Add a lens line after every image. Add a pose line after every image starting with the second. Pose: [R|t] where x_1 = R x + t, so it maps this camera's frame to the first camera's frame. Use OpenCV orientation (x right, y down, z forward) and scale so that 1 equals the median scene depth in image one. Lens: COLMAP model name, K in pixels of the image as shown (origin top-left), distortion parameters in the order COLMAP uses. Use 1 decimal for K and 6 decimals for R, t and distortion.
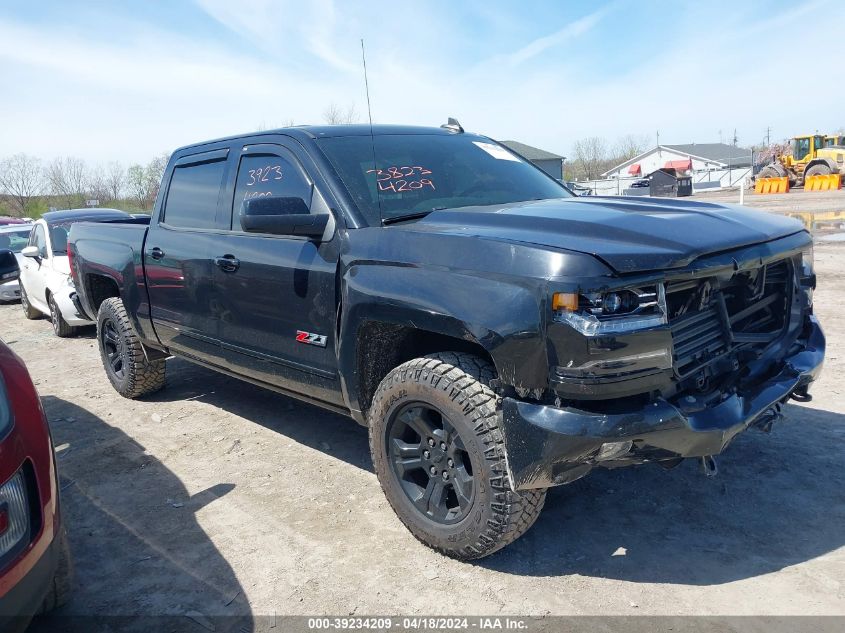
lens RADIAL K [[706.9, 0, 422.5], [0, 706.9, 316.5], [0, 0, 1]] dist [0.024615, 0.007051]
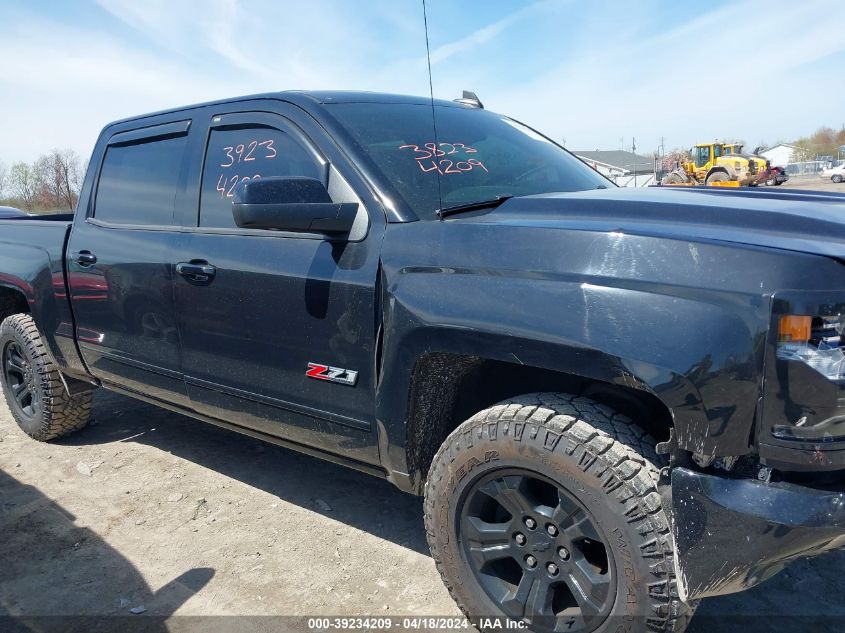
lens RADIAL K [[706.9, 0, 422.5], [0, 706.9, 316.5], [0, 0, 1]] dist [0.024615, 0.007051]
pose [[0.991592, -0.014185, 0.128626, -0.139116], [0.014867, 0.999880, -0.004347, -0.020896], [-0.128549, 0.006222, 0.991684, 0.234540]]
